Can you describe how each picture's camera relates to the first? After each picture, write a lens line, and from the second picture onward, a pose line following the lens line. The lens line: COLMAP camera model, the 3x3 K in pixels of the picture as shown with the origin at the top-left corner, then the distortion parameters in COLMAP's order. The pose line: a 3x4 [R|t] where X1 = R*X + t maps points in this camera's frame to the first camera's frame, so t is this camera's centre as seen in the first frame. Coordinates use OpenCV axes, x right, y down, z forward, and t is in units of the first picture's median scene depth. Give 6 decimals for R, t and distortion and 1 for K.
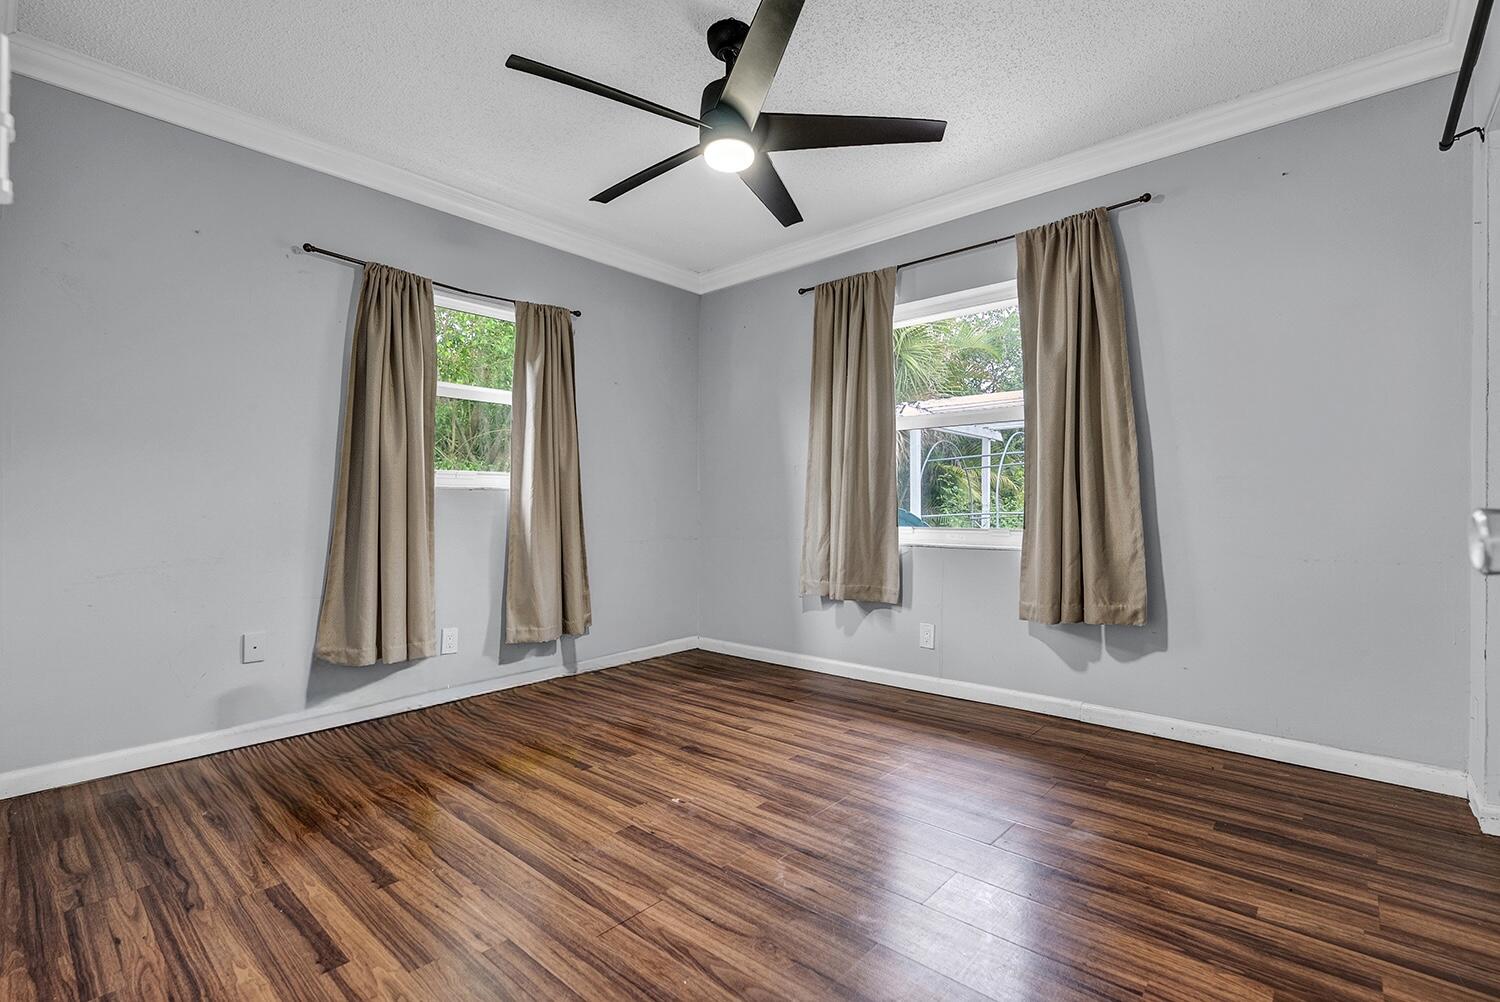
lens RADIAL K [[686.1, 0, 746.1], [0, 686.1, 510.2], [0, 0, 1]] dist [-0.013329, 0.003225]
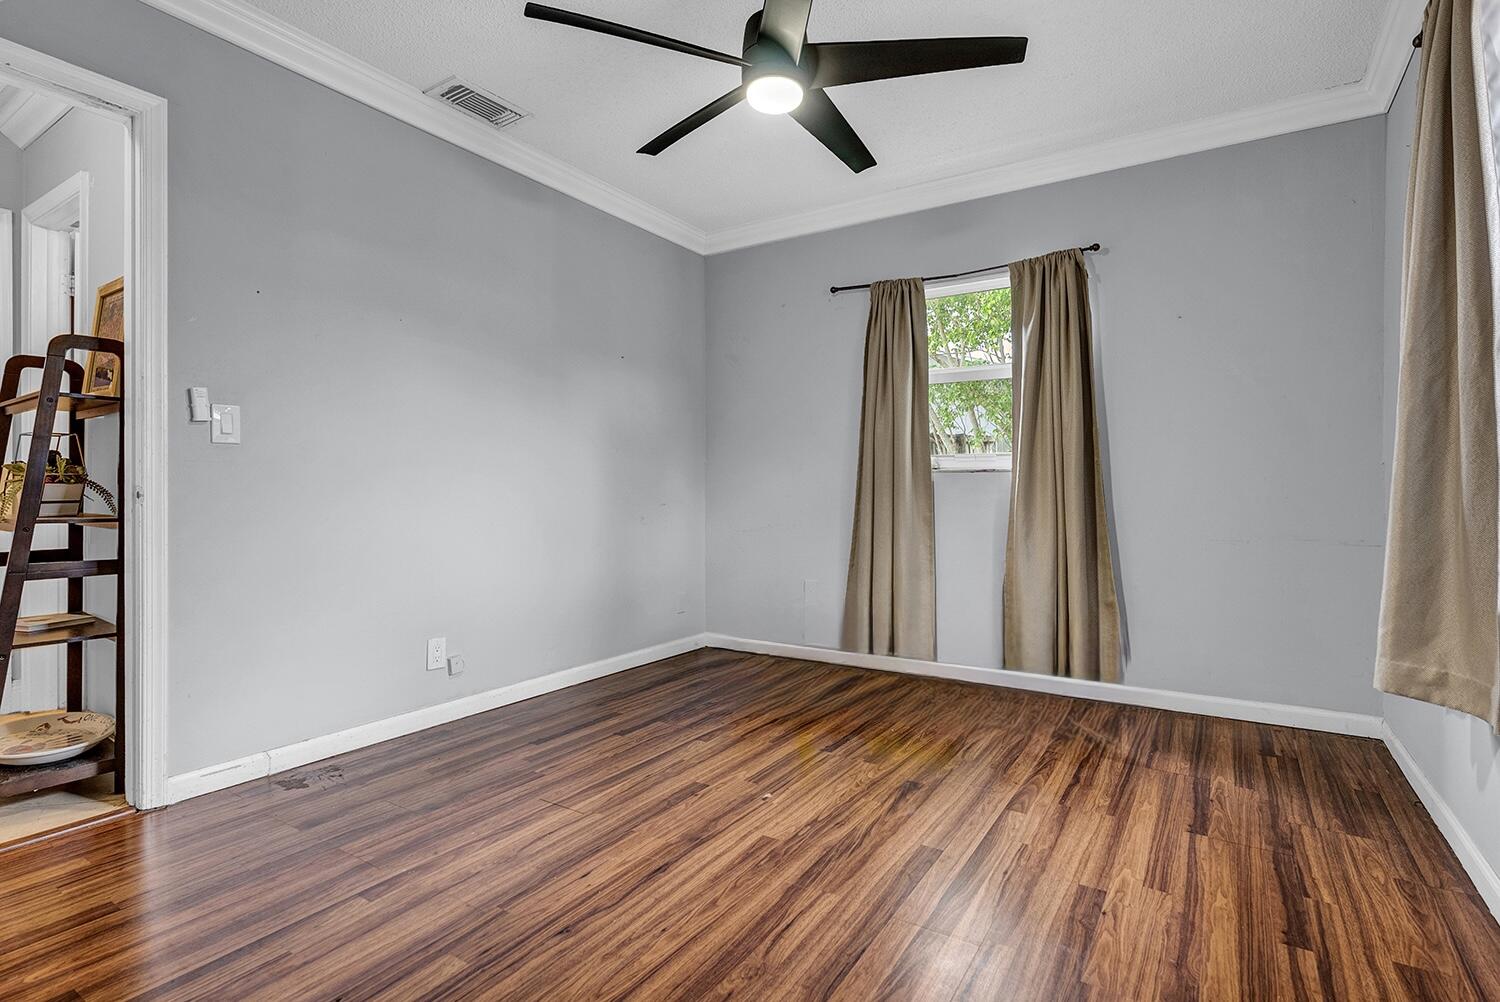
lens RADIAL K [[727.8, 0, 760.7], [0, 727.8, 490.9], [0, 0, 1]] dist [-0.002615, 0.000625]
pose [[0.161700, 0.002880, -0.986836, 0.701272], [-0.003582, 0.999991, 0.002332, -0.004862], [0.986834, 0.003158, 0.161708, 0.640177]]
